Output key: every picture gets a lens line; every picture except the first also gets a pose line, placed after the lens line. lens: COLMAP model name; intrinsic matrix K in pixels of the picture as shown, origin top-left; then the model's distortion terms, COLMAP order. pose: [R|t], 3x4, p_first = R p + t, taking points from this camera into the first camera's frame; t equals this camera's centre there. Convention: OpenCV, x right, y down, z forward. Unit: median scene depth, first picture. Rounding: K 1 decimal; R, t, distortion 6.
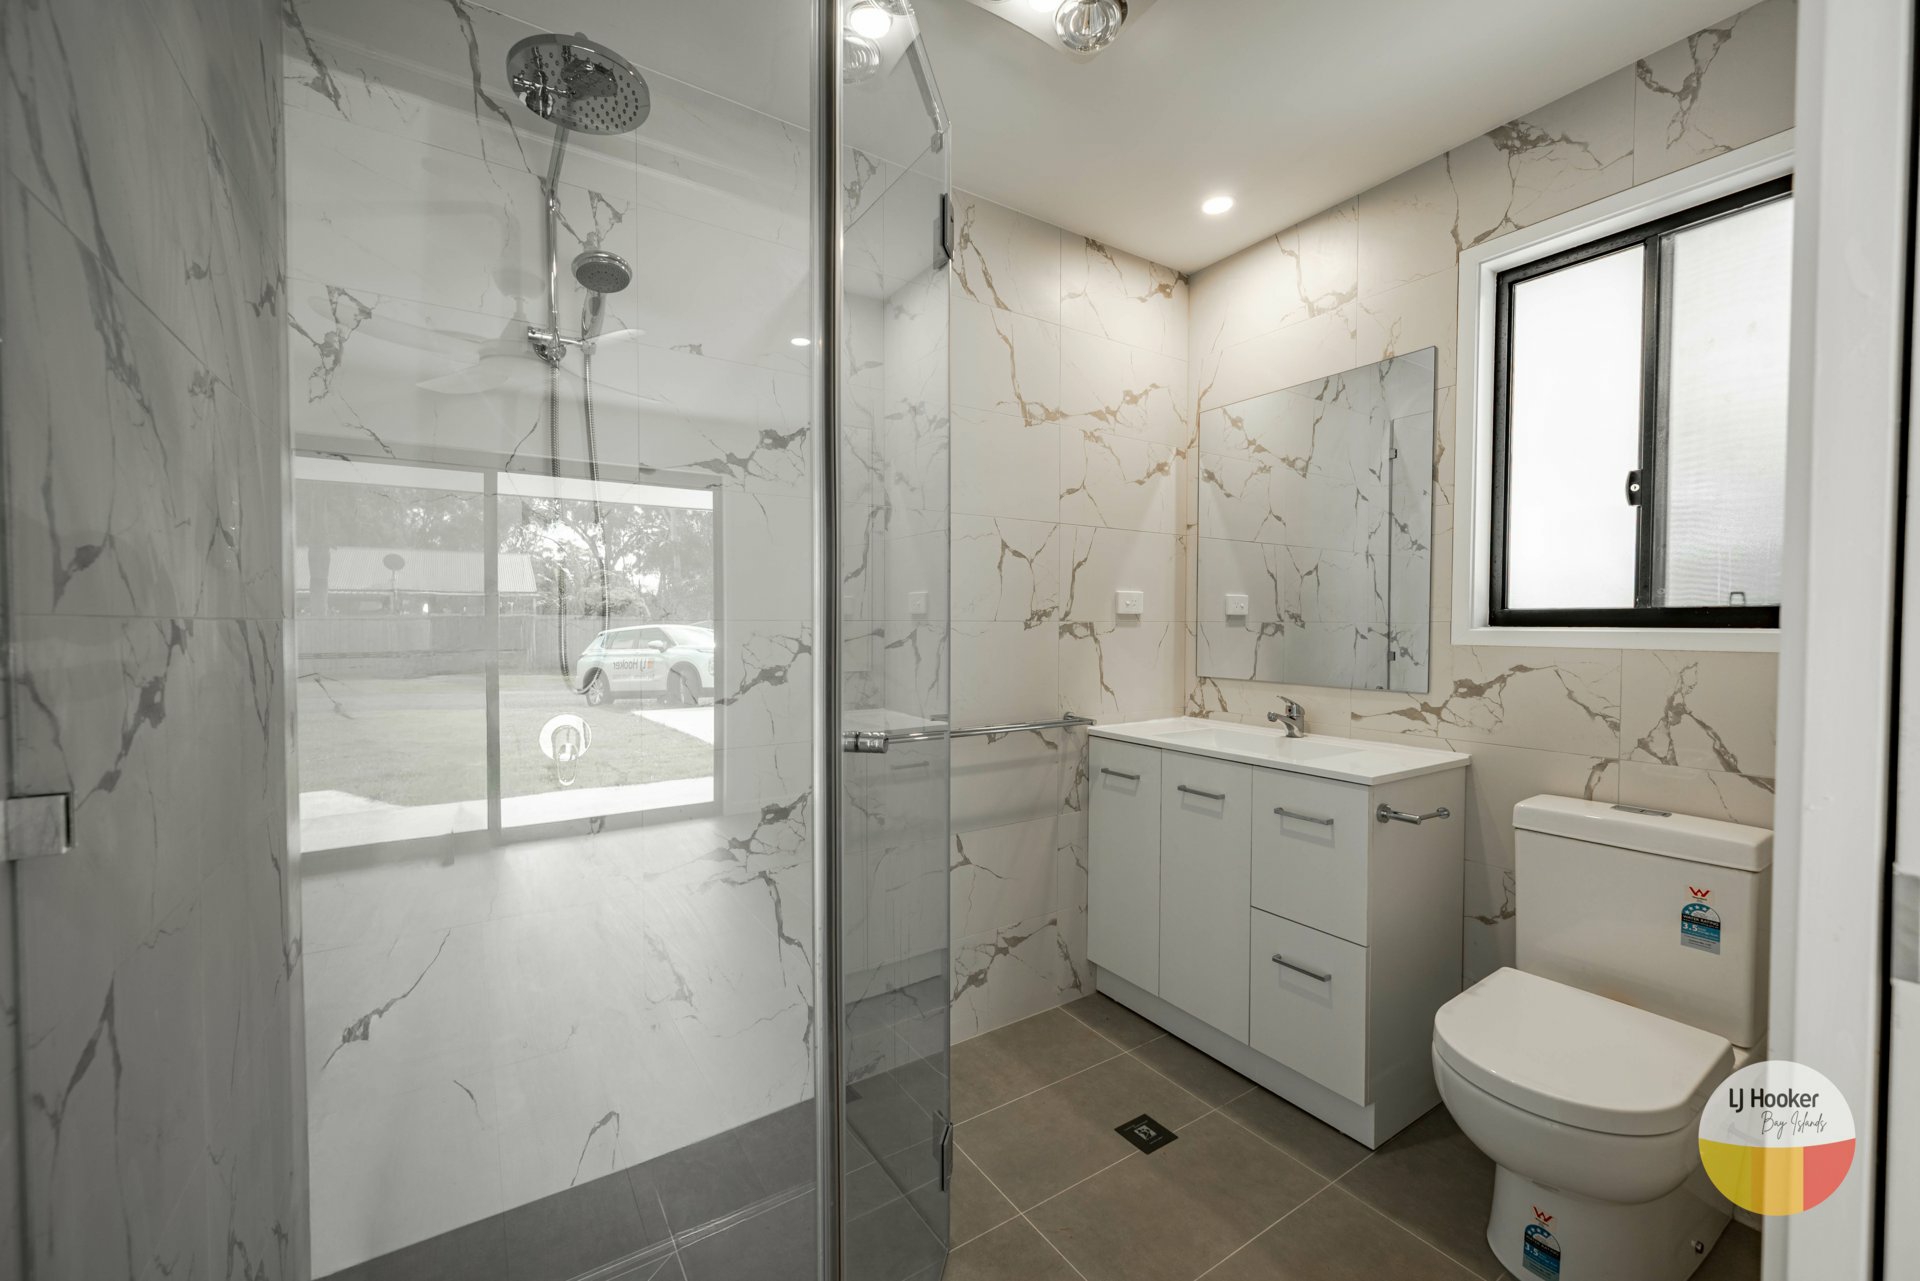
lens RADIAL K [[754.4, 0, 962.2], [0, 754.4, 637.8], [0, 0, 1]] dist [-0.001938, -0.000314]
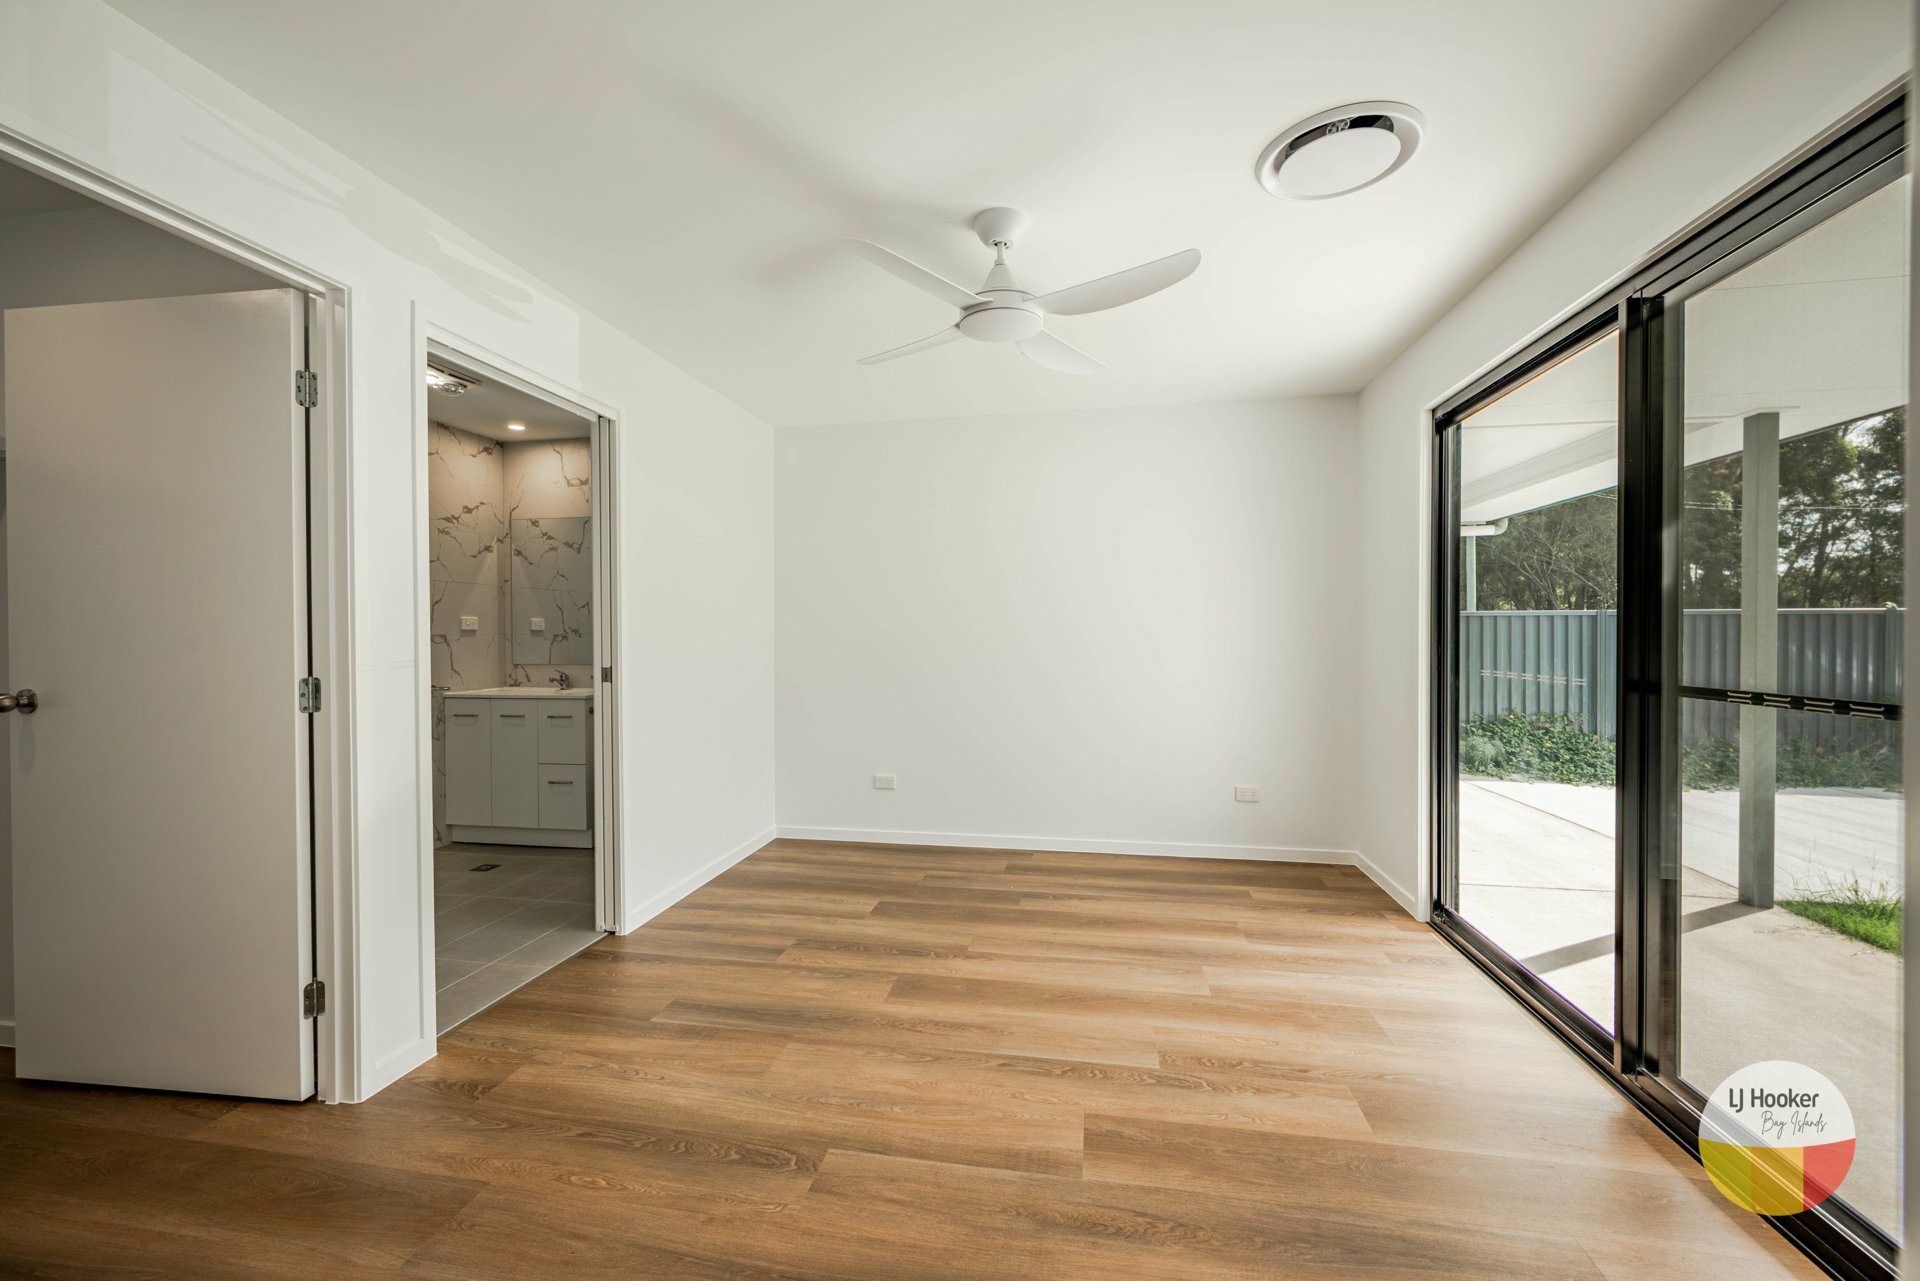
lens RADIAL K [[754.4, 0, 962.2], [0, 754.4, 637.8], [0, 0, 1]] dist [-0.001938, -0.000314]
pose [[0.687358, -0.012955, 0.726203, -0.268837], [0.025813, 0.999645, -0.006599, 0.028530], [-0.725860, 0.023281, 0.687448, -1.062613]]
